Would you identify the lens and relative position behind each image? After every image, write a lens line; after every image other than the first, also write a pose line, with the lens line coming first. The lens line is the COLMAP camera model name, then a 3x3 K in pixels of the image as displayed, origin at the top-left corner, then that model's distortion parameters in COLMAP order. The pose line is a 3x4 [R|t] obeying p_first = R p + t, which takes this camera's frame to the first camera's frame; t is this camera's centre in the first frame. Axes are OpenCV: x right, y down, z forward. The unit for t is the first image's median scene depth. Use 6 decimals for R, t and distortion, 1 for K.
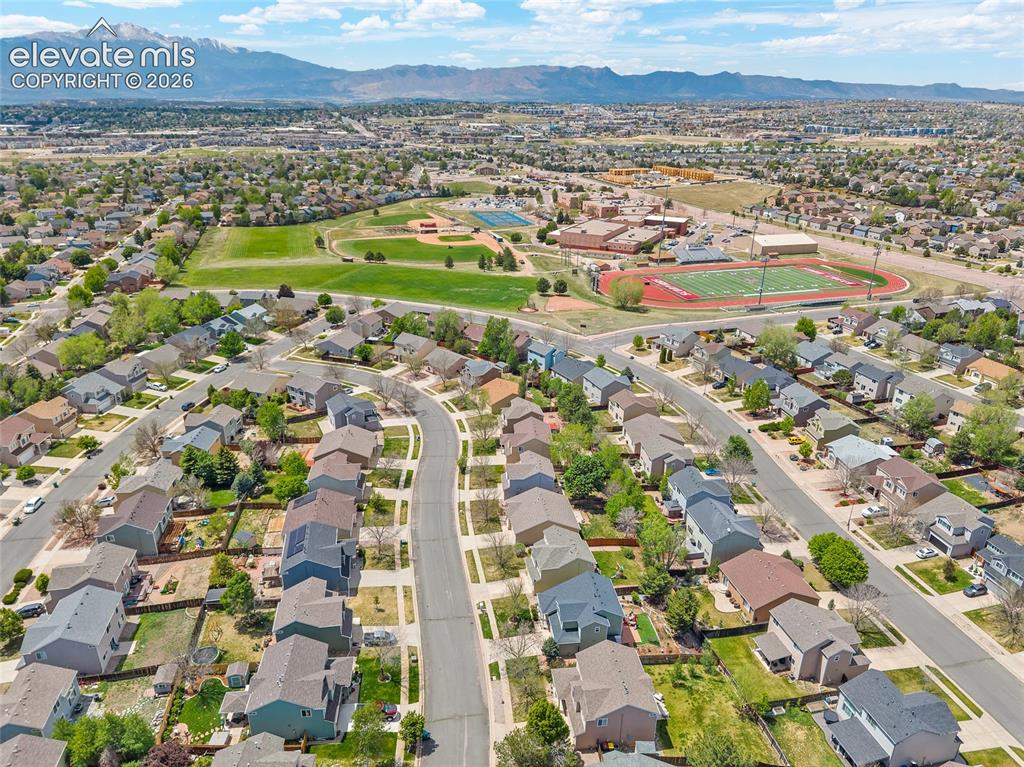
lens RADIAL K [[705.3, 0, 509.6], [0, 705.3, 384.8], [0, 0, 1]] dist [0.042436, -0.043235]
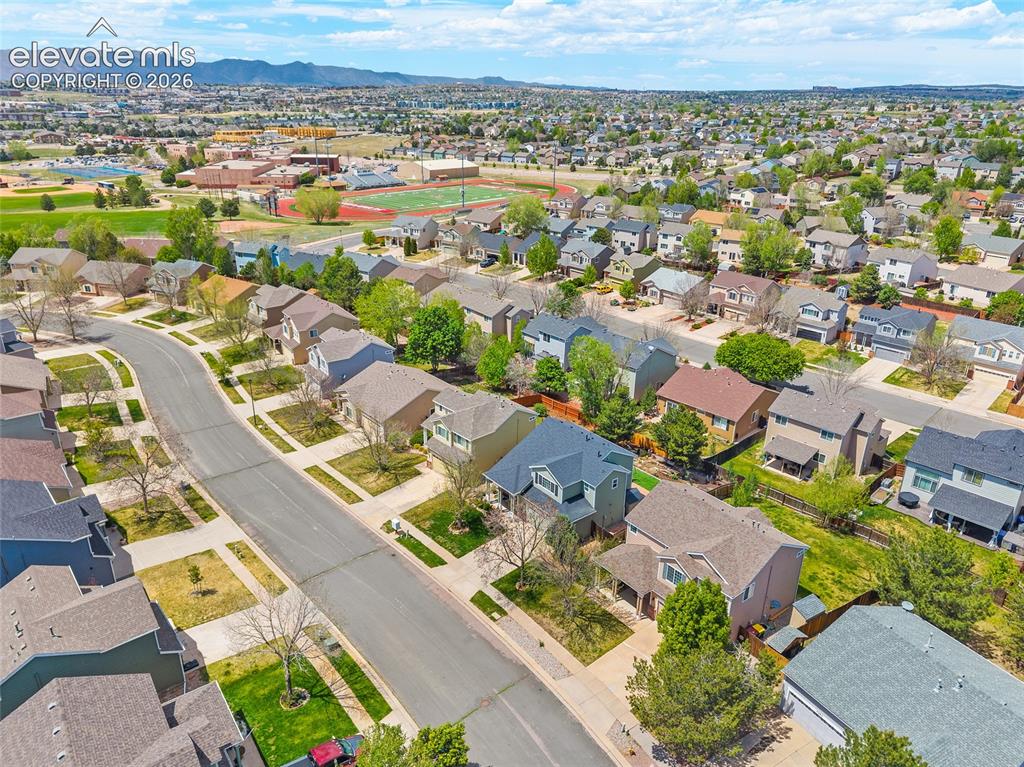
lens RADIAL K [[705.3, 0, 509.6], [0, 705.3, 384.8], [0, 0, 1]] dist [0.042436, -0.043235]
pose [[0.853668, -0.198194, 0.481633, -0.067101], [0.199488, 0.978667, 0.049143, 0.061872], [-0.481098, 0.054128, 0.874994, 0.146544]]
